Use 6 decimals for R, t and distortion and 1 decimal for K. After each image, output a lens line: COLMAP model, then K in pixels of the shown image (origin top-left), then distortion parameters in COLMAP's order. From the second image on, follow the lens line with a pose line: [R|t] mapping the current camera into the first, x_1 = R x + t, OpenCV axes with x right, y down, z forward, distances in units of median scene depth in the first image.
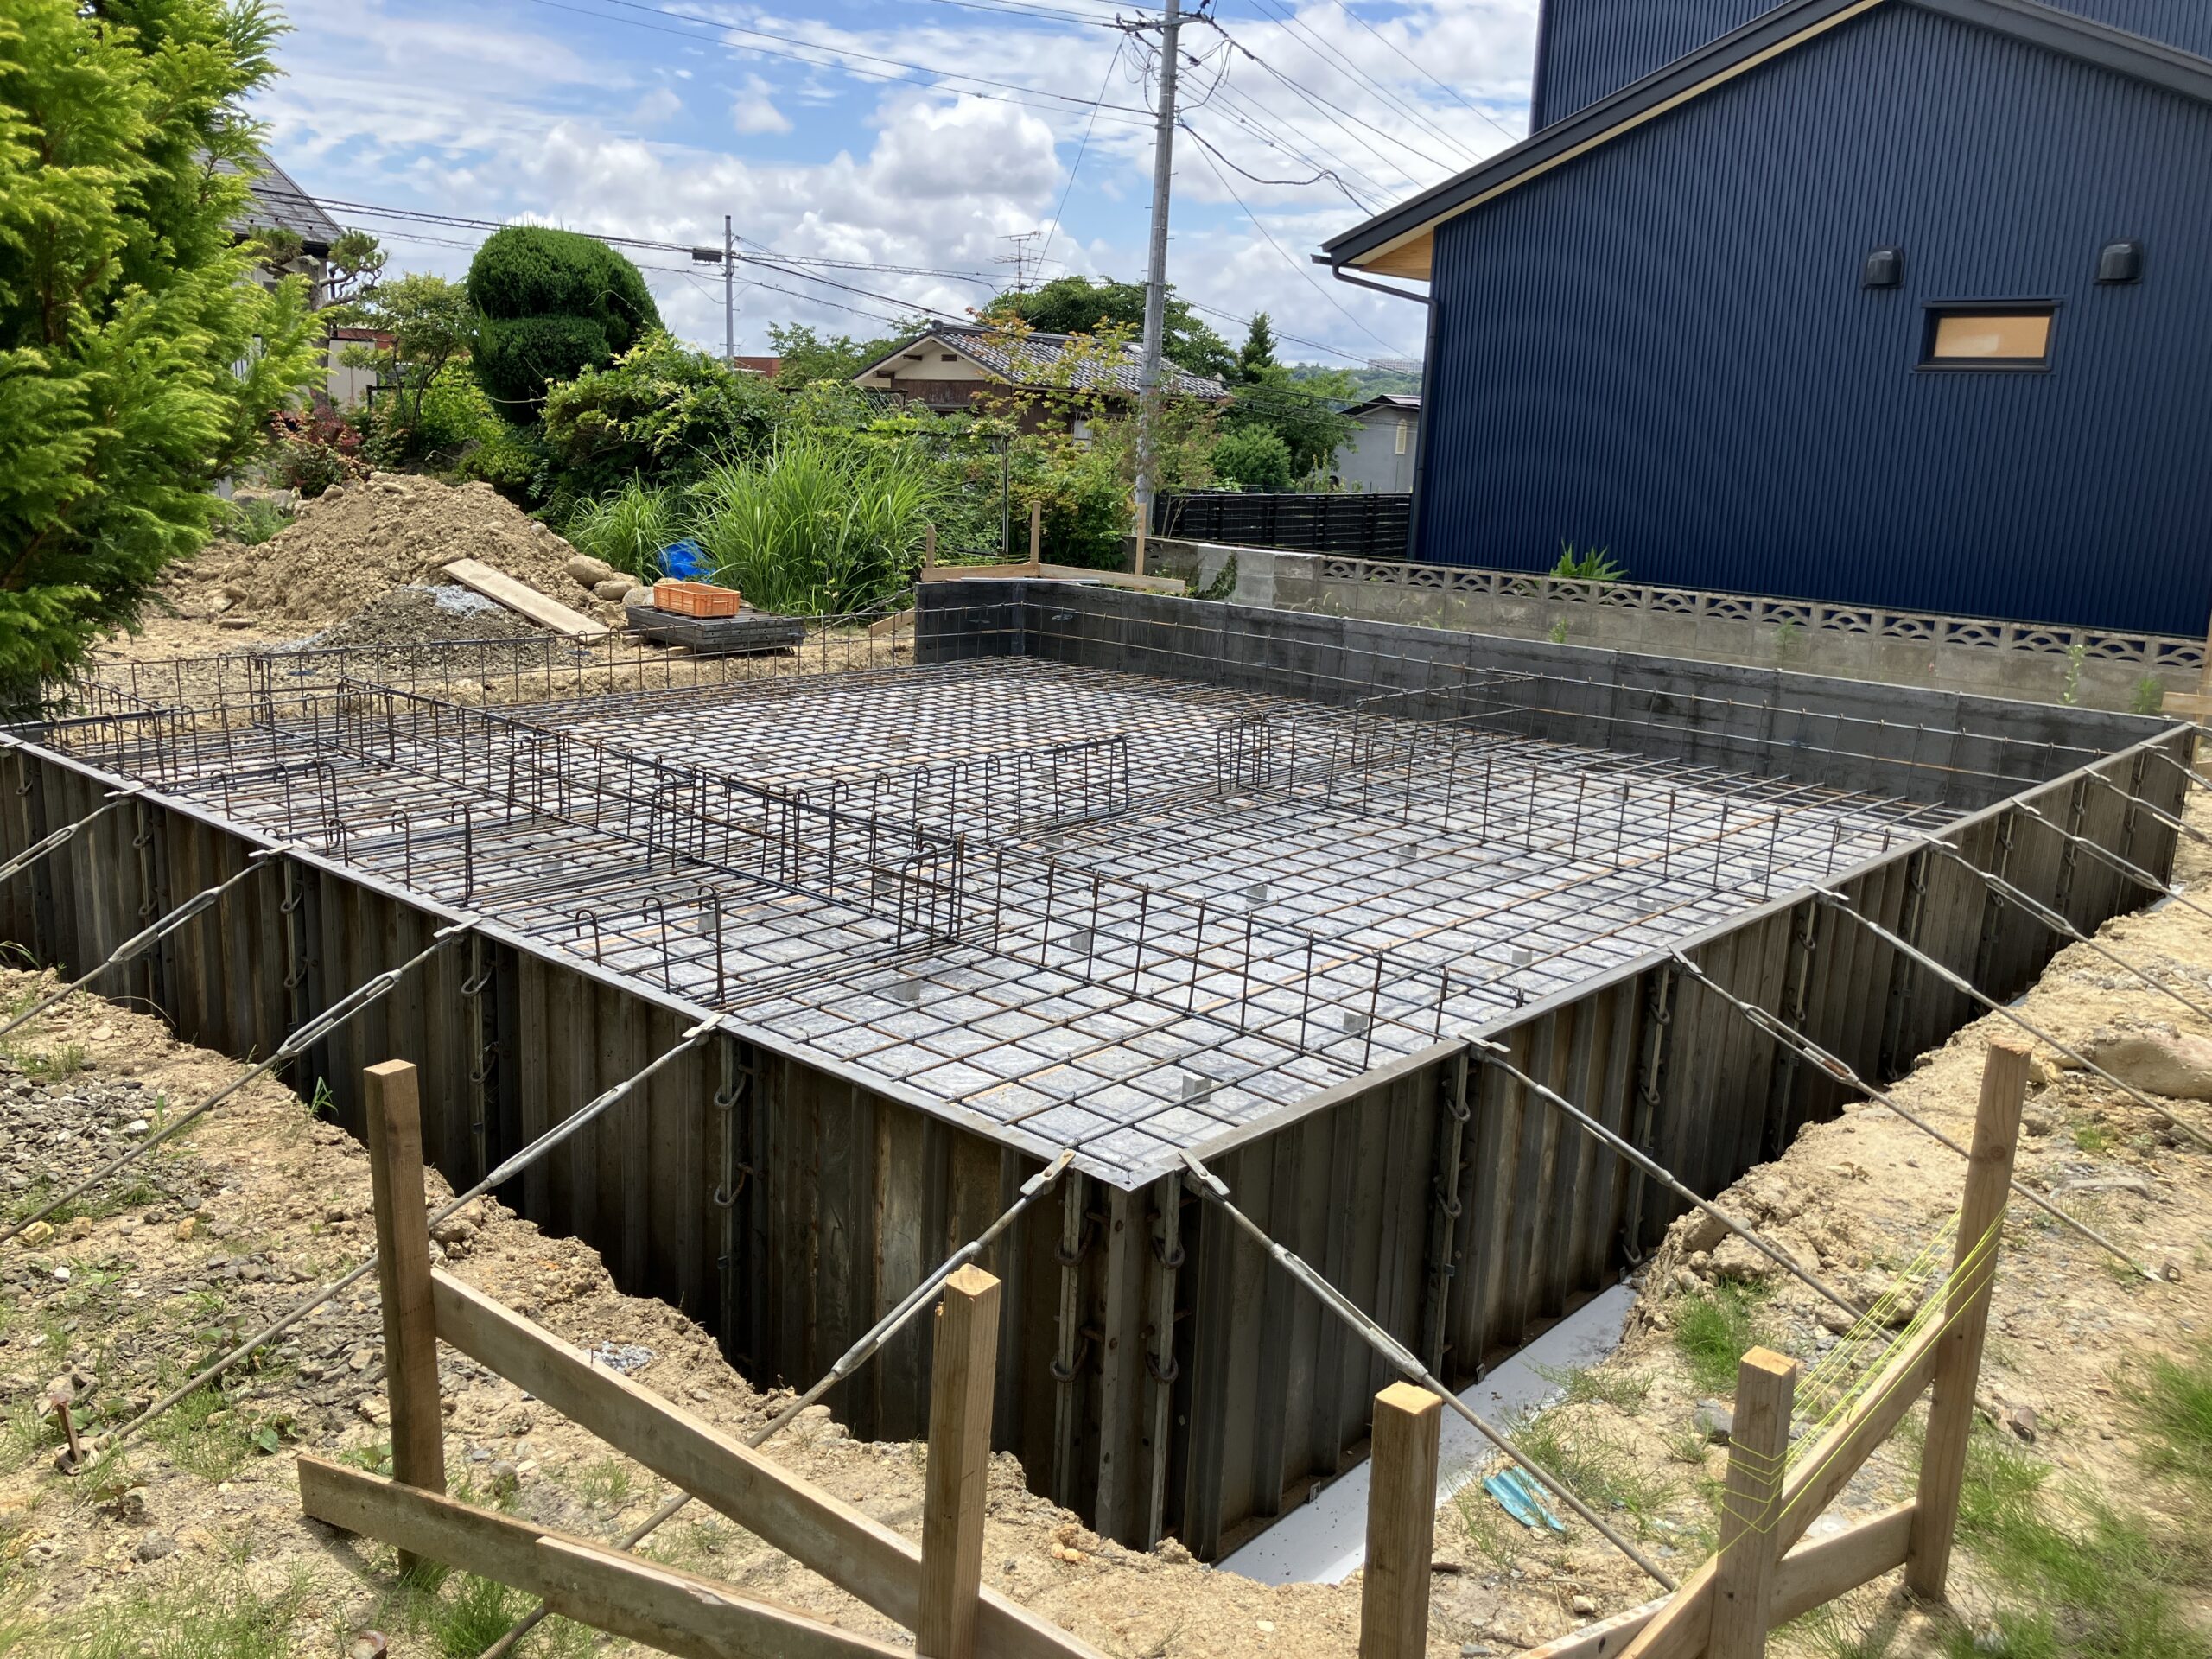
lens RADIAL K [[1825.5, 0, 1106.0], [0, 1825.5, 829.5], [0, 0, 1]] dist [0.000613, -0.002708]
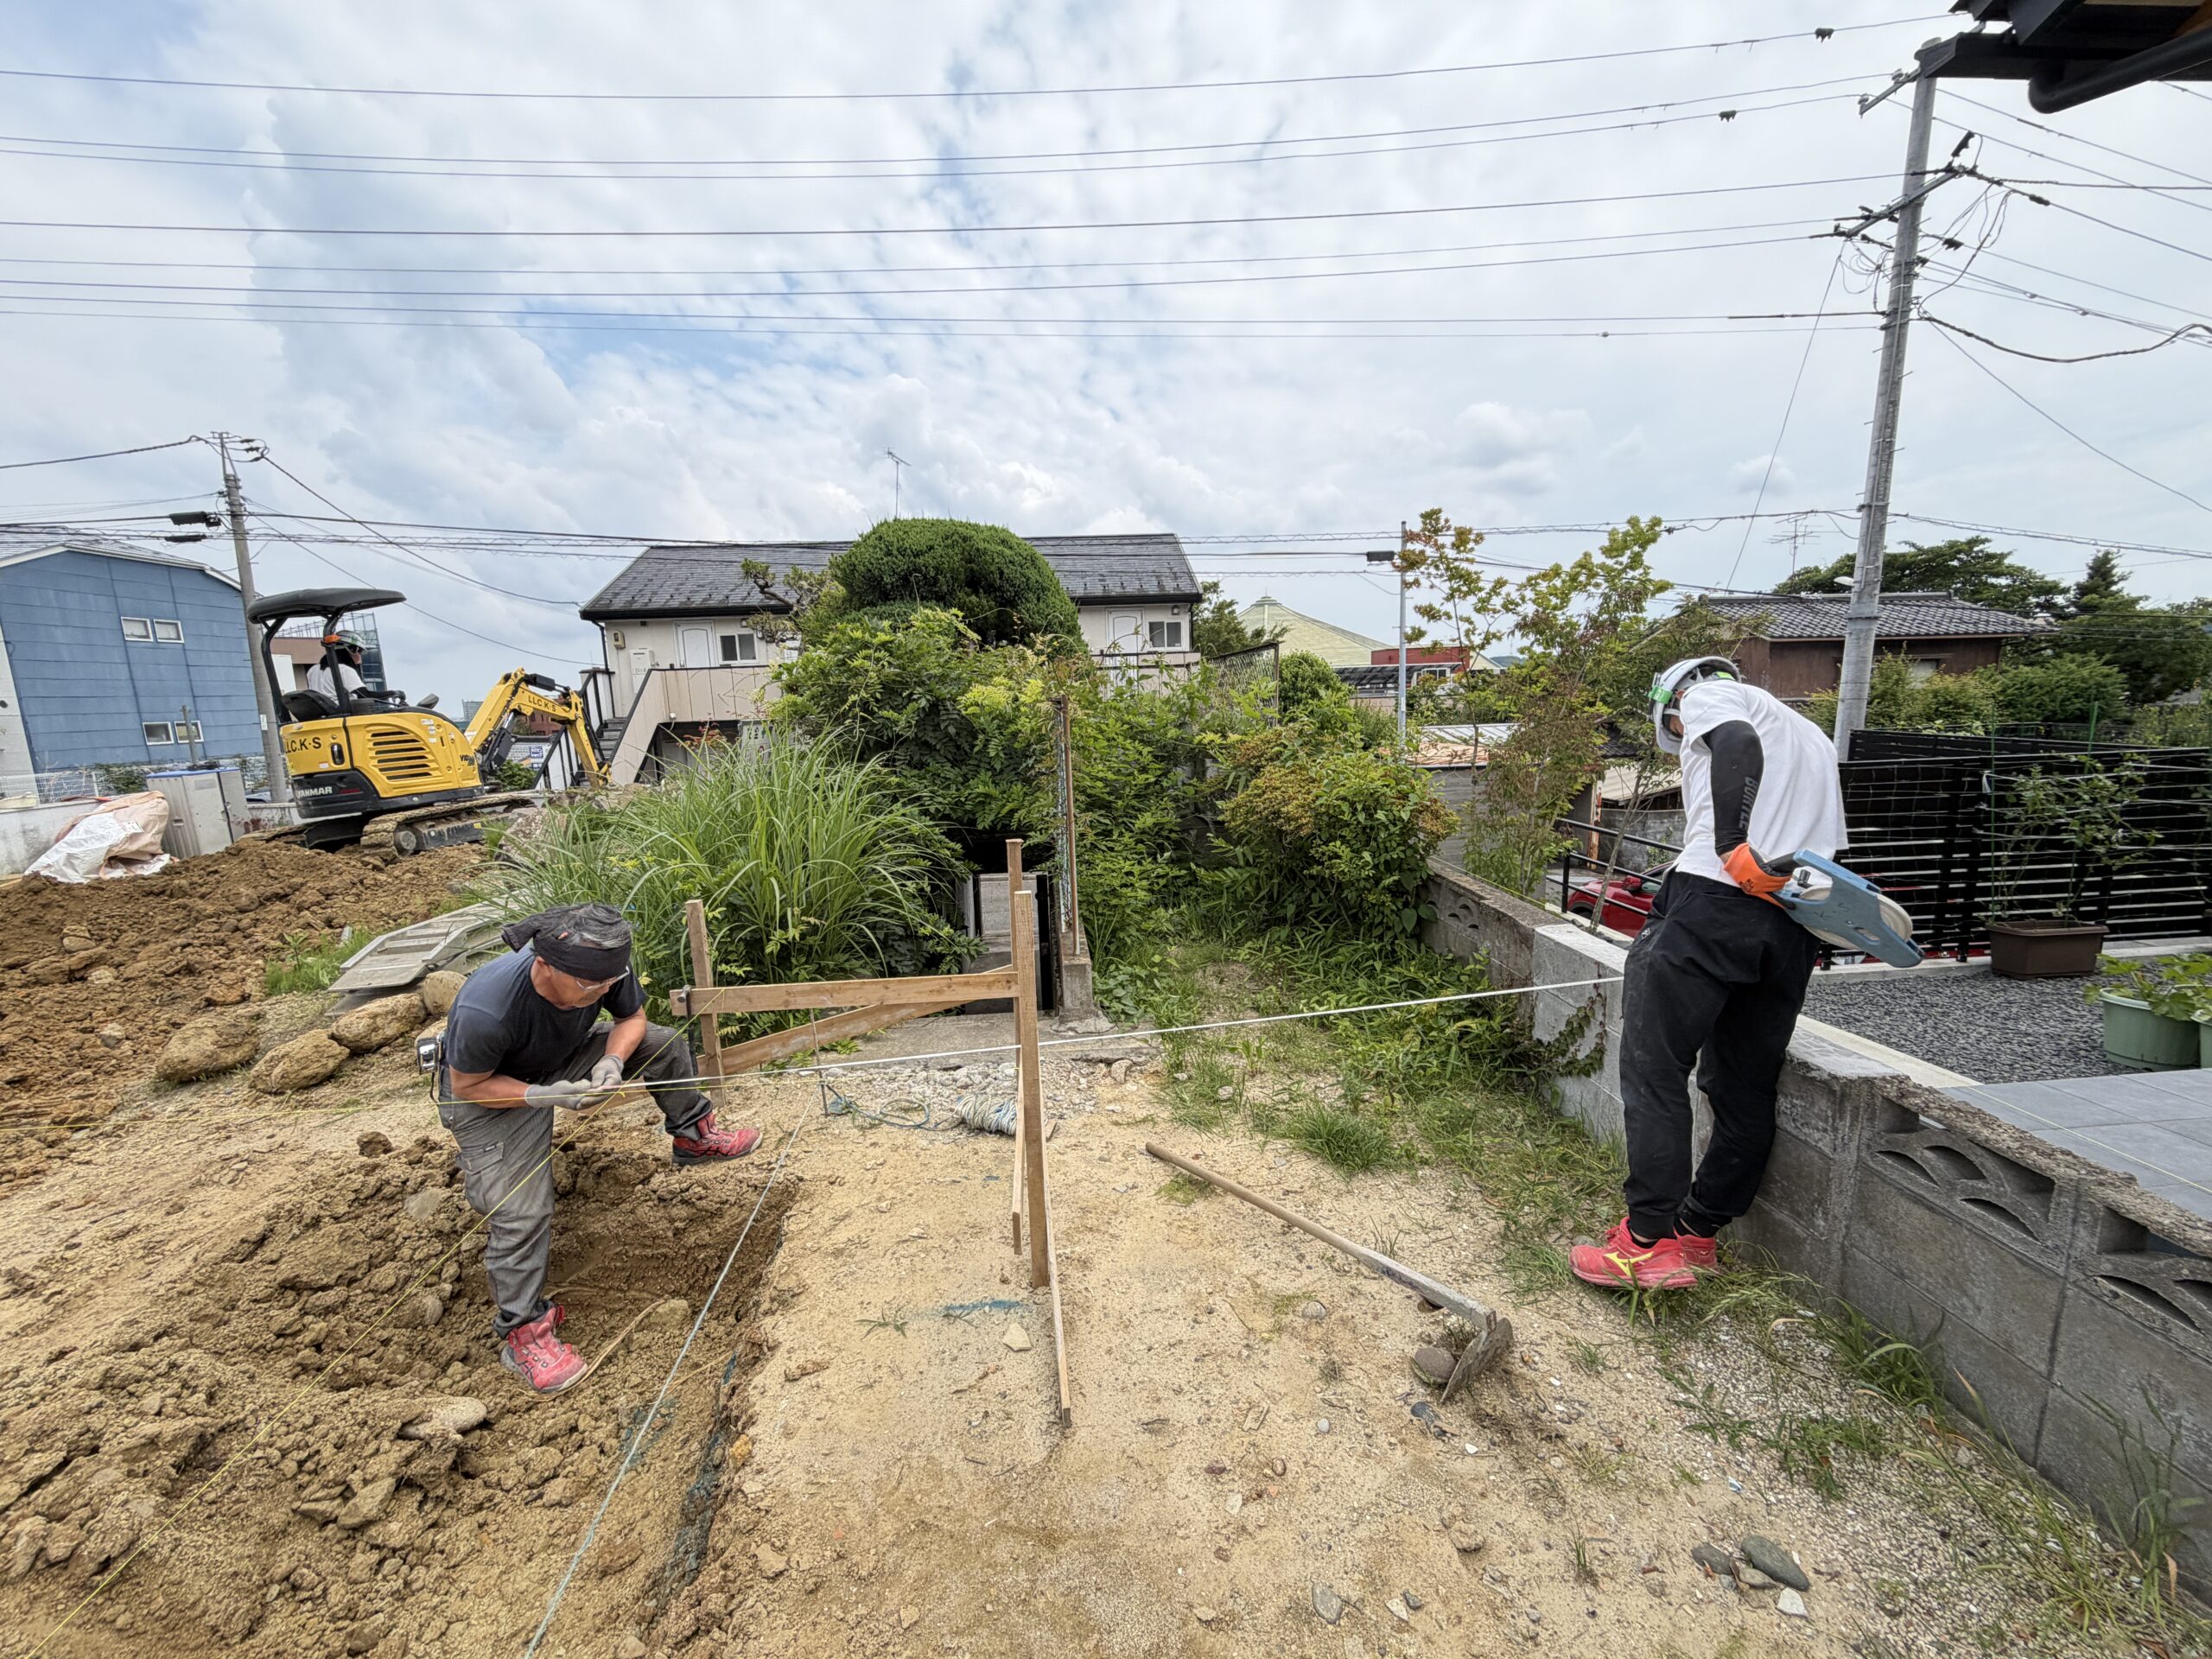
lens RADIAL K [[880.0, 0, 1098.9], [0, 880.0, 832.1], [0, 0, 1]] dist [-0.001732, 0.000046]
pose [[0.708810, 0.051951, -0.703484, 0.075527], [-0.096242, 0.995081, -0.023486, -0.103827], [0.698803, 0.084352, 0.710323, 0.488976]]
